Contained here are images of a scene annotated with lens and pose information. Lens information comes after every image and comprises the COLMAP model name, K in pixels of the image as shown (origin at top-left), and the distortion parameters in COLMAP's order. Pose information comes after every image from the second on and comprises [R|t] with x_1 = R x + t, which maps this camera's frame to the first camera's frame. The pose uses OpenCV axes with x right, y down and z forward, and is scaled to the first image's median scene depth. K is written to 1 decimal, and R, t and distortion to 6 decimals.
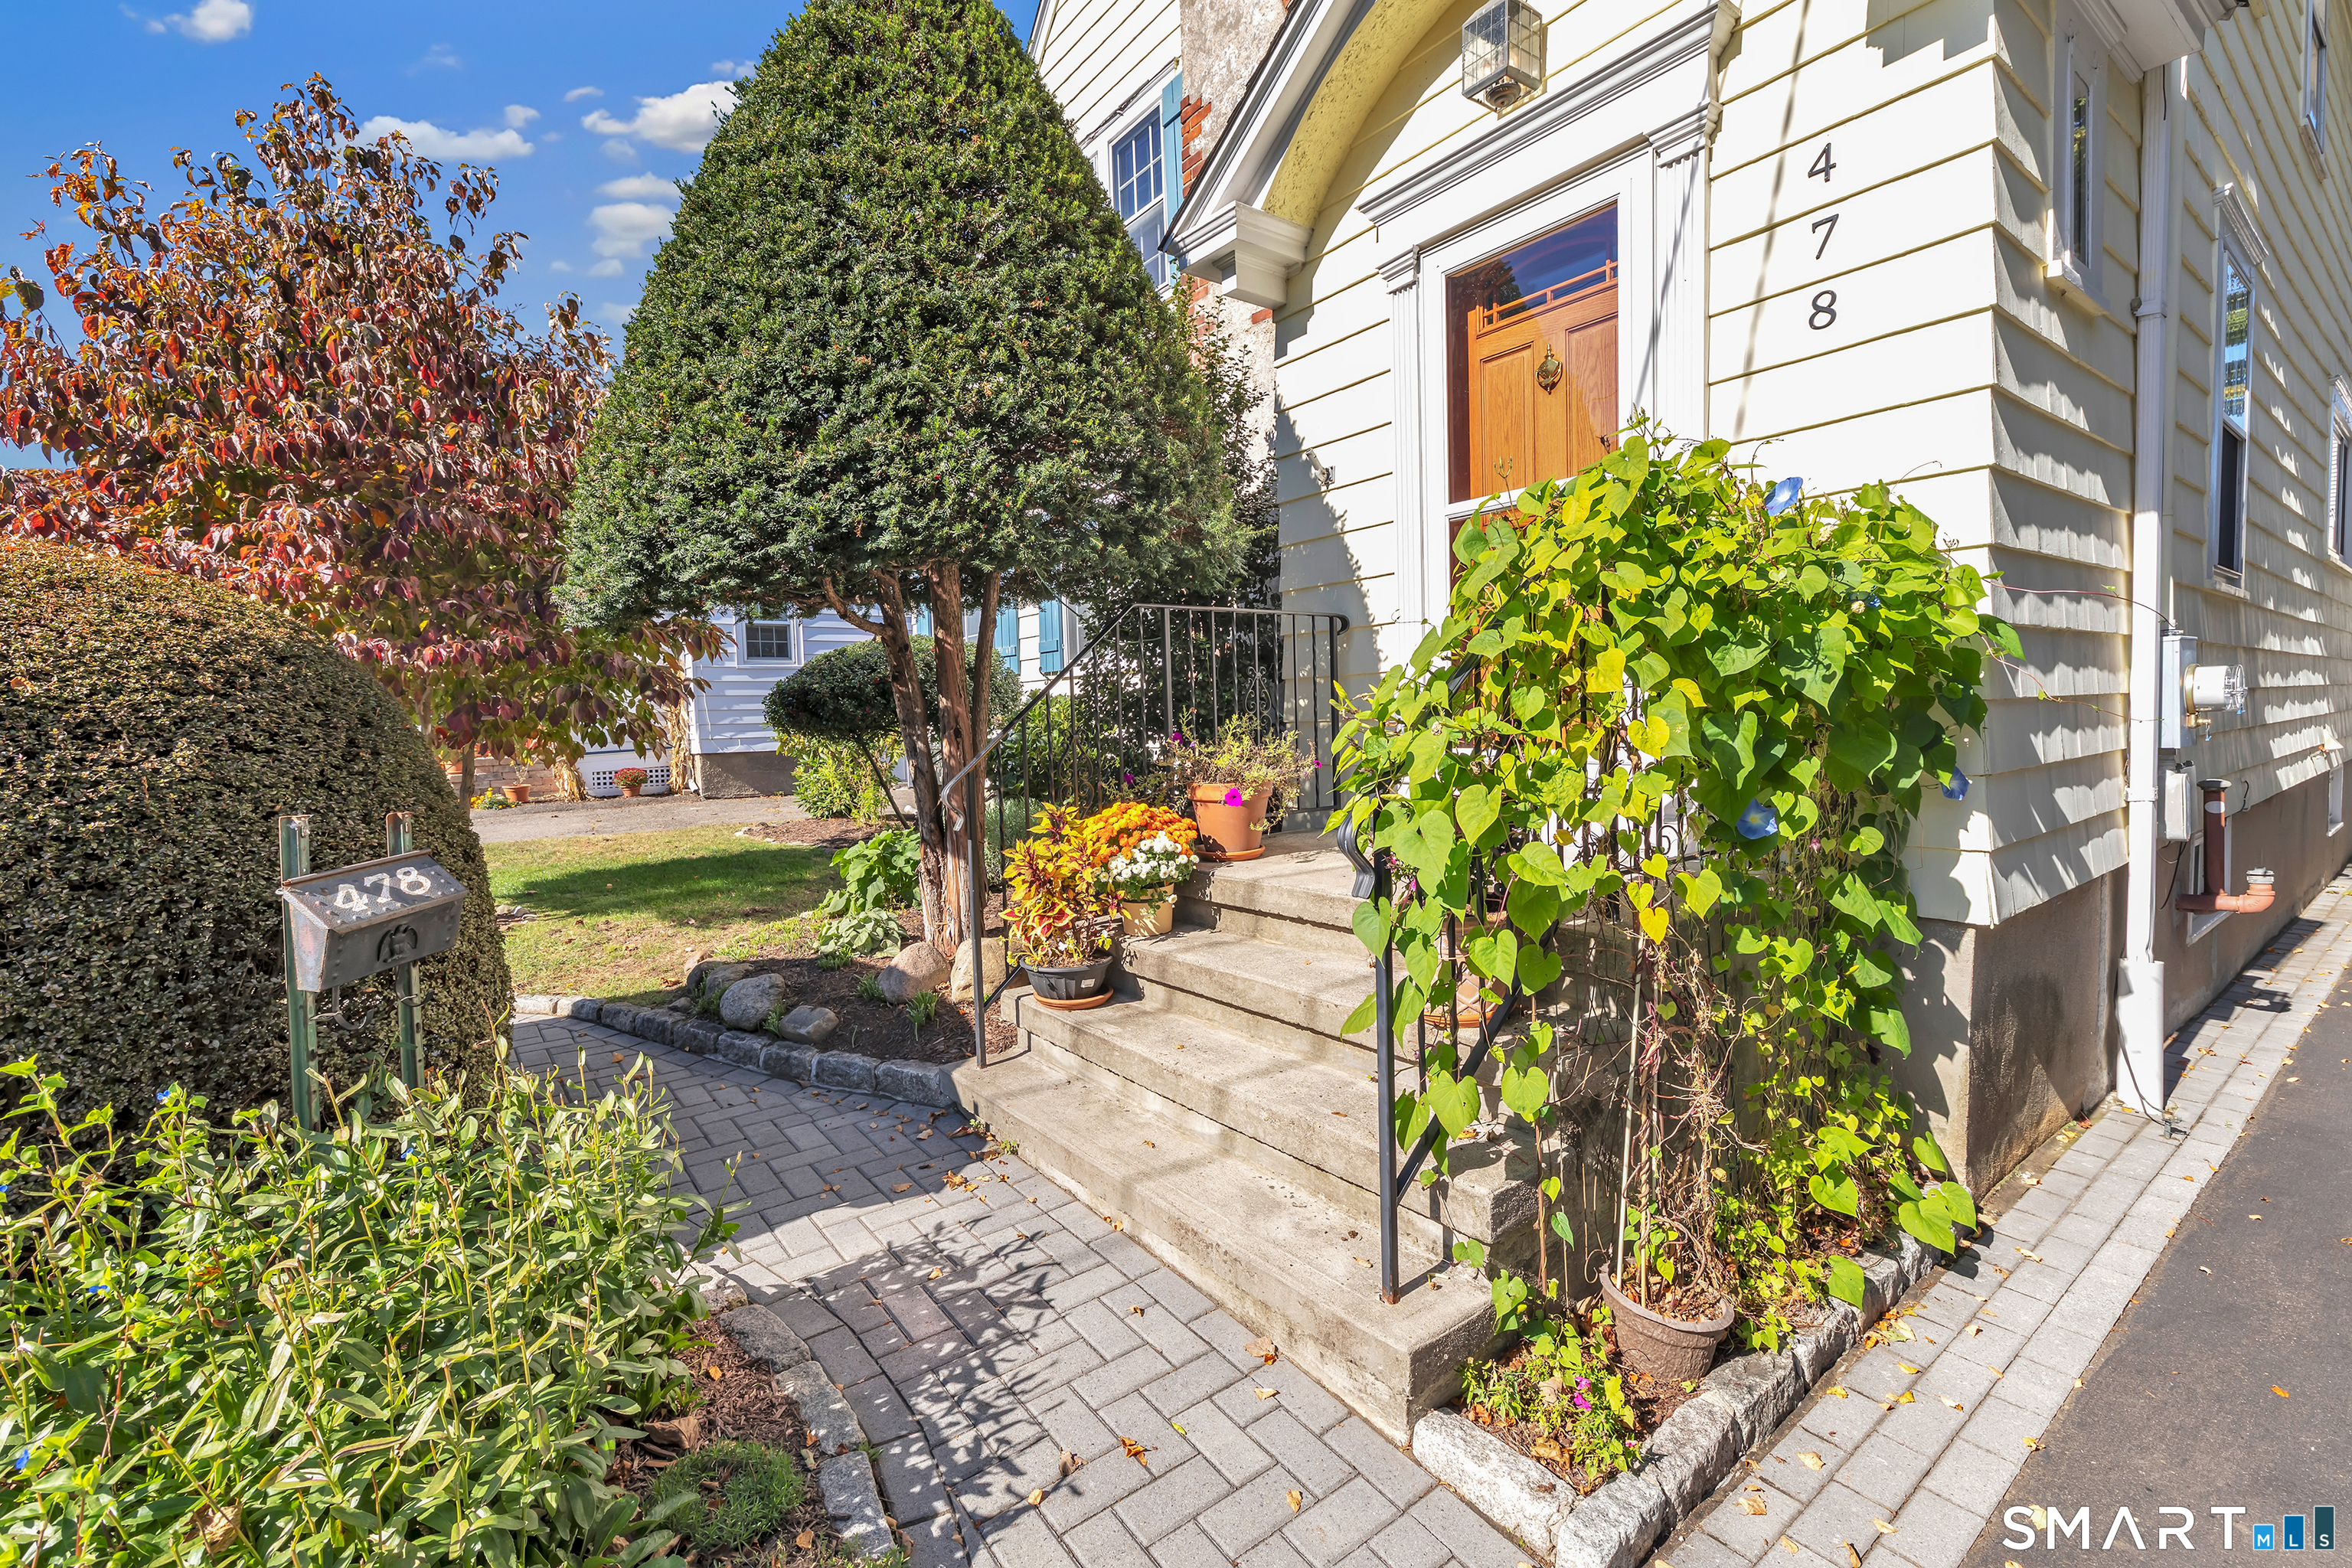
lens RADIAL K [[1049.6, 0, 1177.7], [0, 1049.6, 738.3], [0, 0, 1]] dist [0.001581, -0.000008]
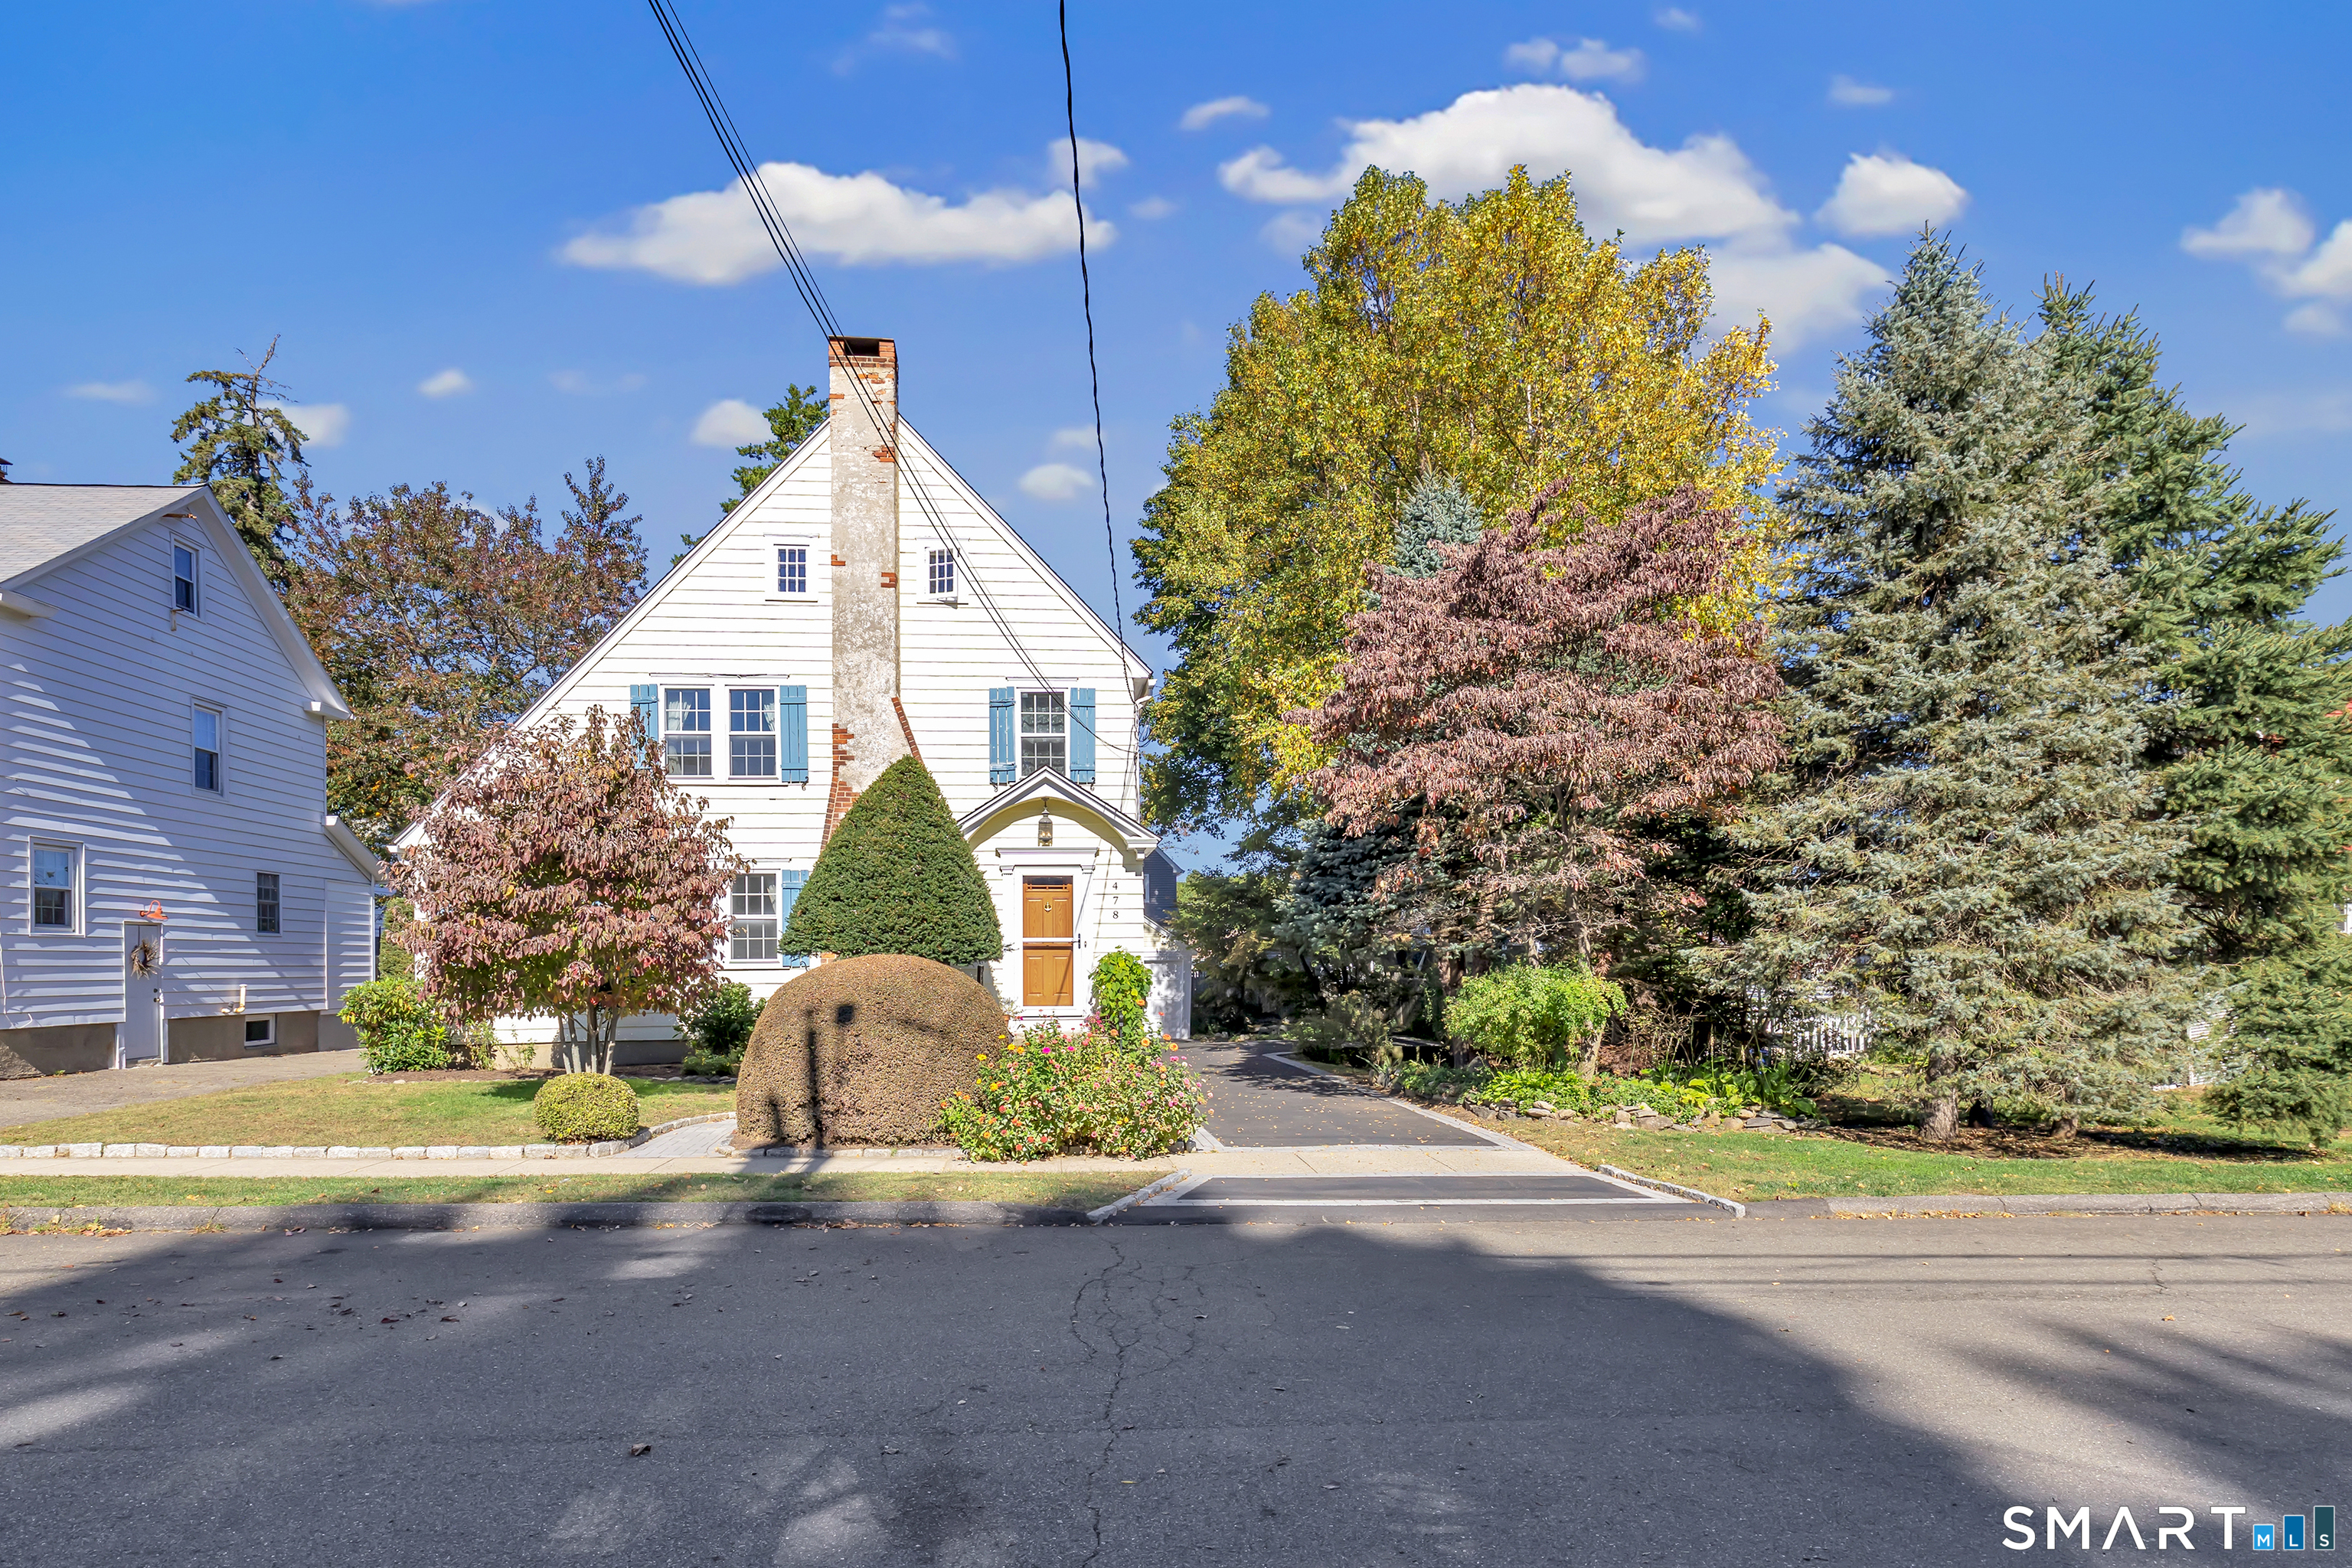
lens RADIAL K [[1110.4, 0, 1170.2], [0, 1110.4, 788.0], [0, 0, 1]] dist [-0.000627, 0.000682]
pose [[0.575888, 0.154909, 0.802718, -3.169517], [0.008129, 0.980750, -0.195098, 0.026425], [-0.817488, 0.118880, 0.563543, -2.001292]]
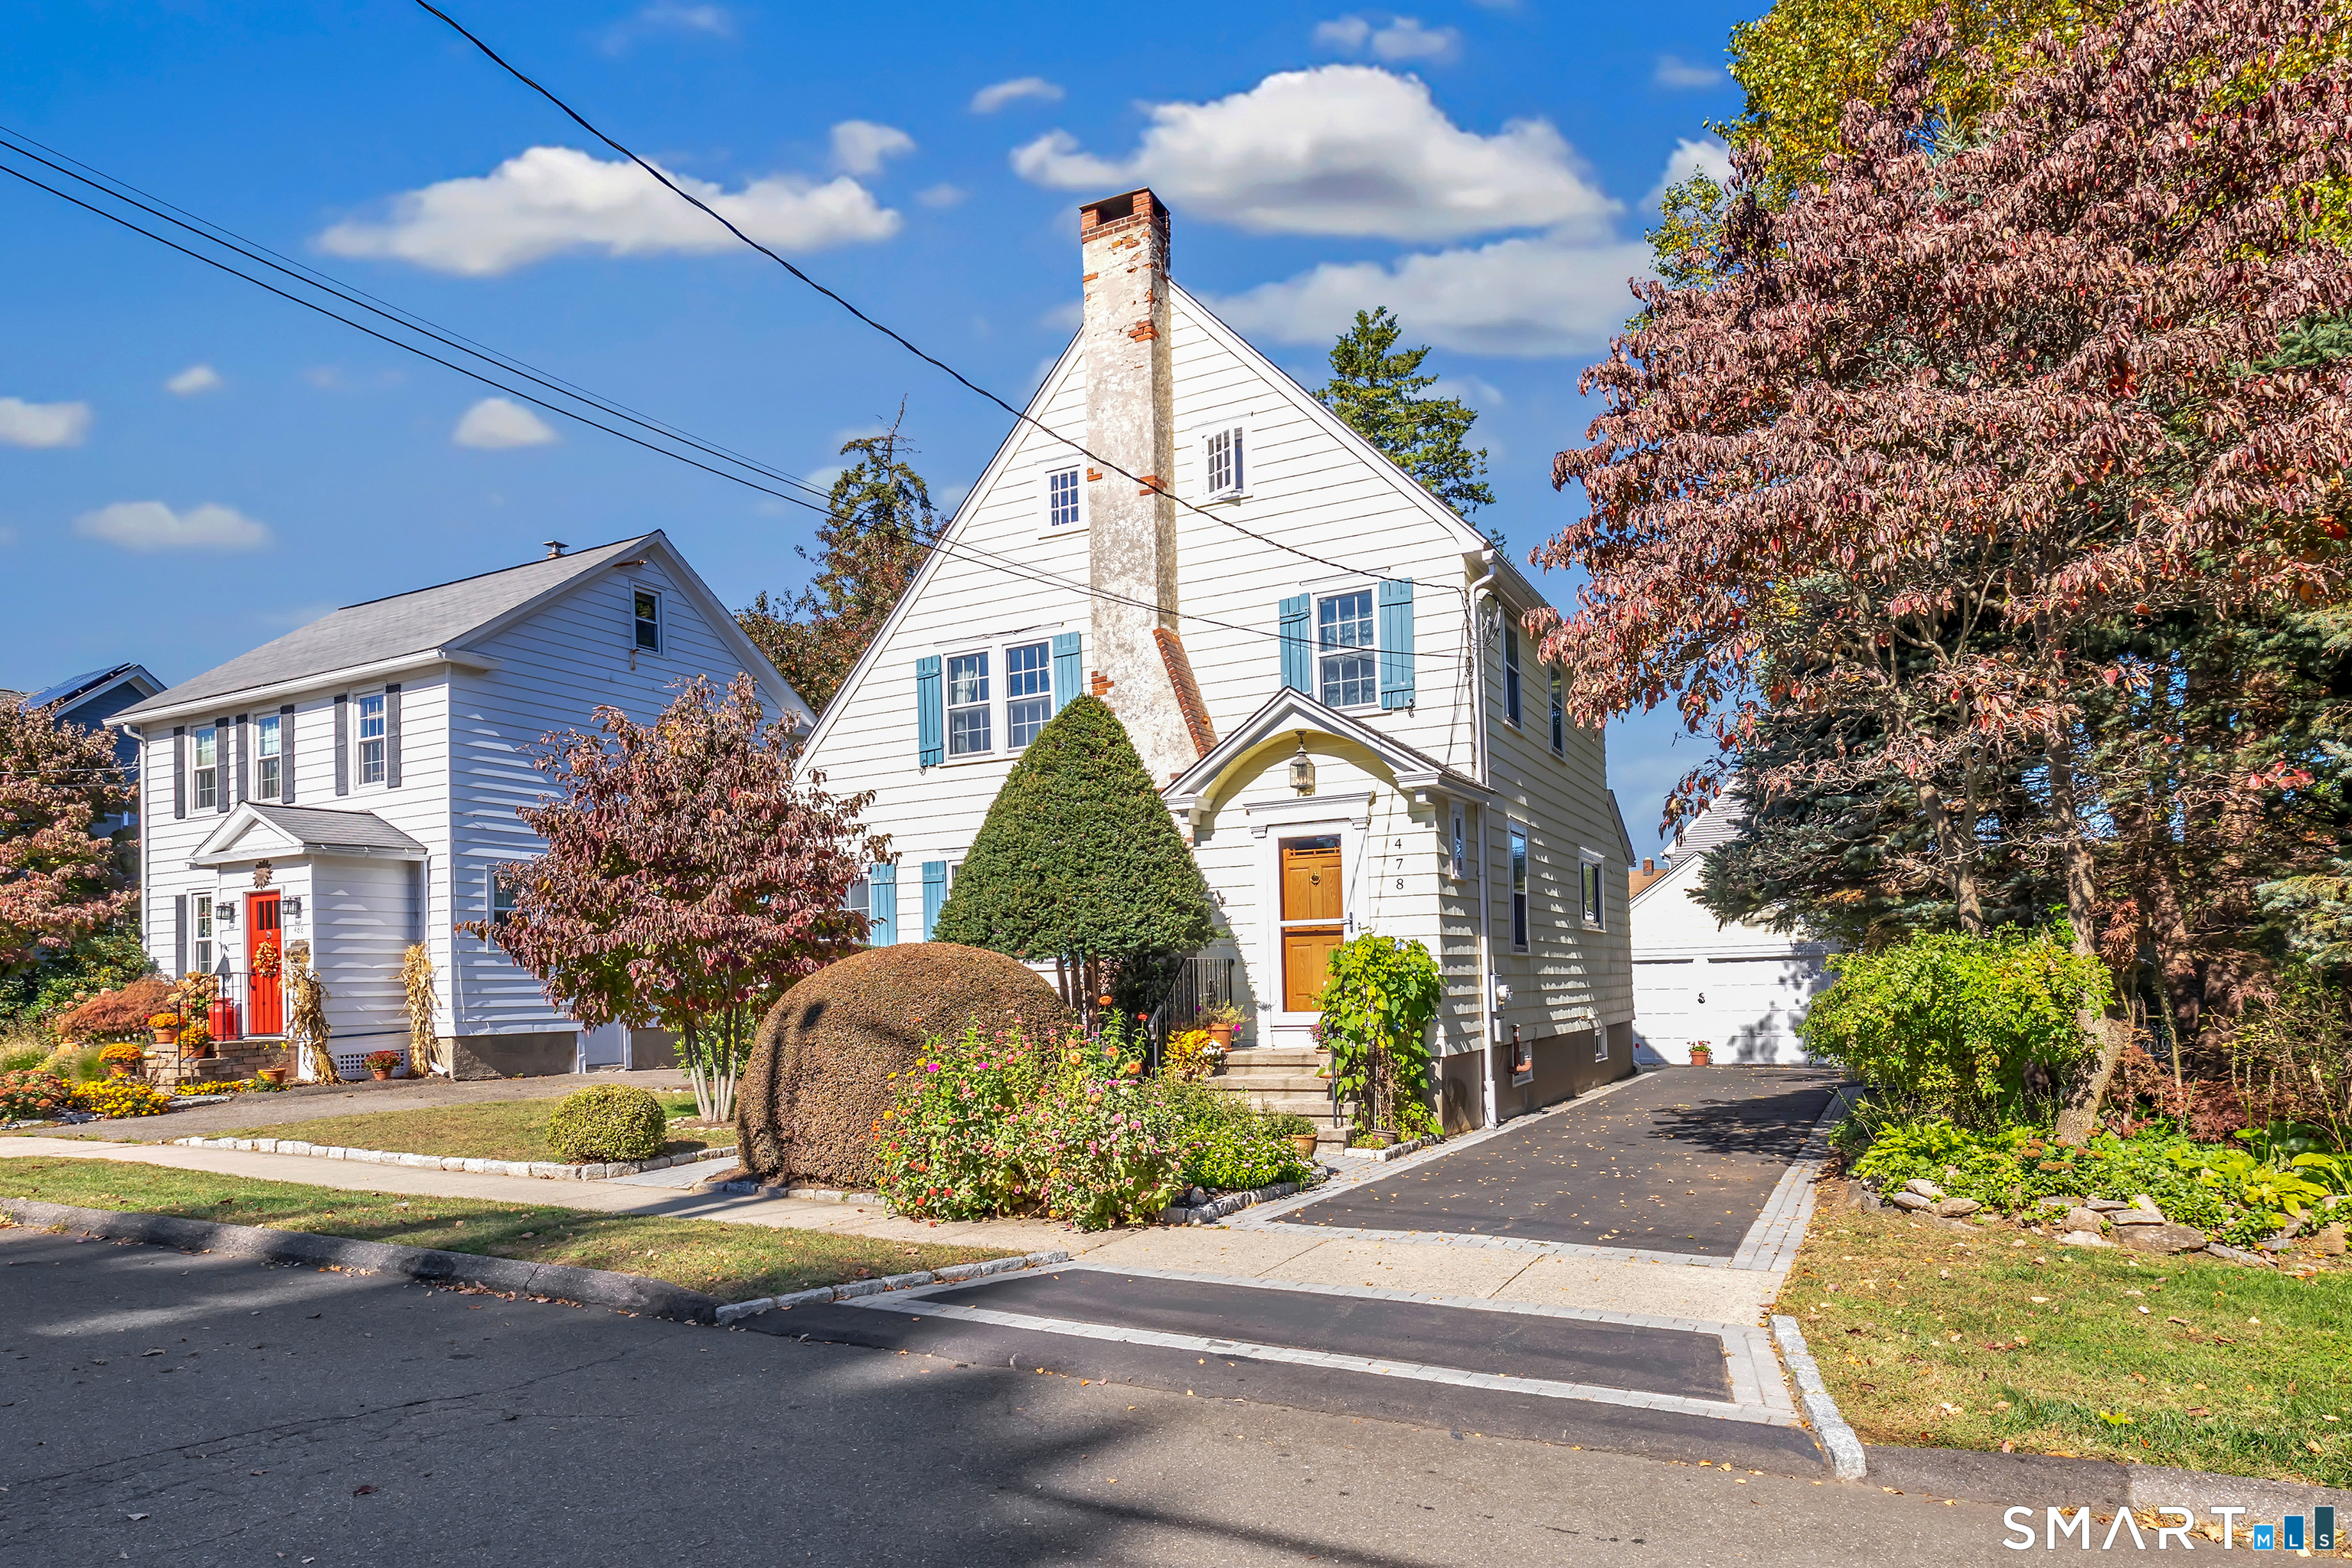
lens RADIAL K [[1317.5, 0, 1179.3], [0, 1317.5, 797.9], [0, 0, 1]] dist [0.001411, 0.002055]
pose [[0.908612, 0.067189, 0.412202, -1.701904], [0.006018, 0.984766, -0.173782, 0.064125], [-0.417598, 0.160381, 0.894365, -2.409799]]
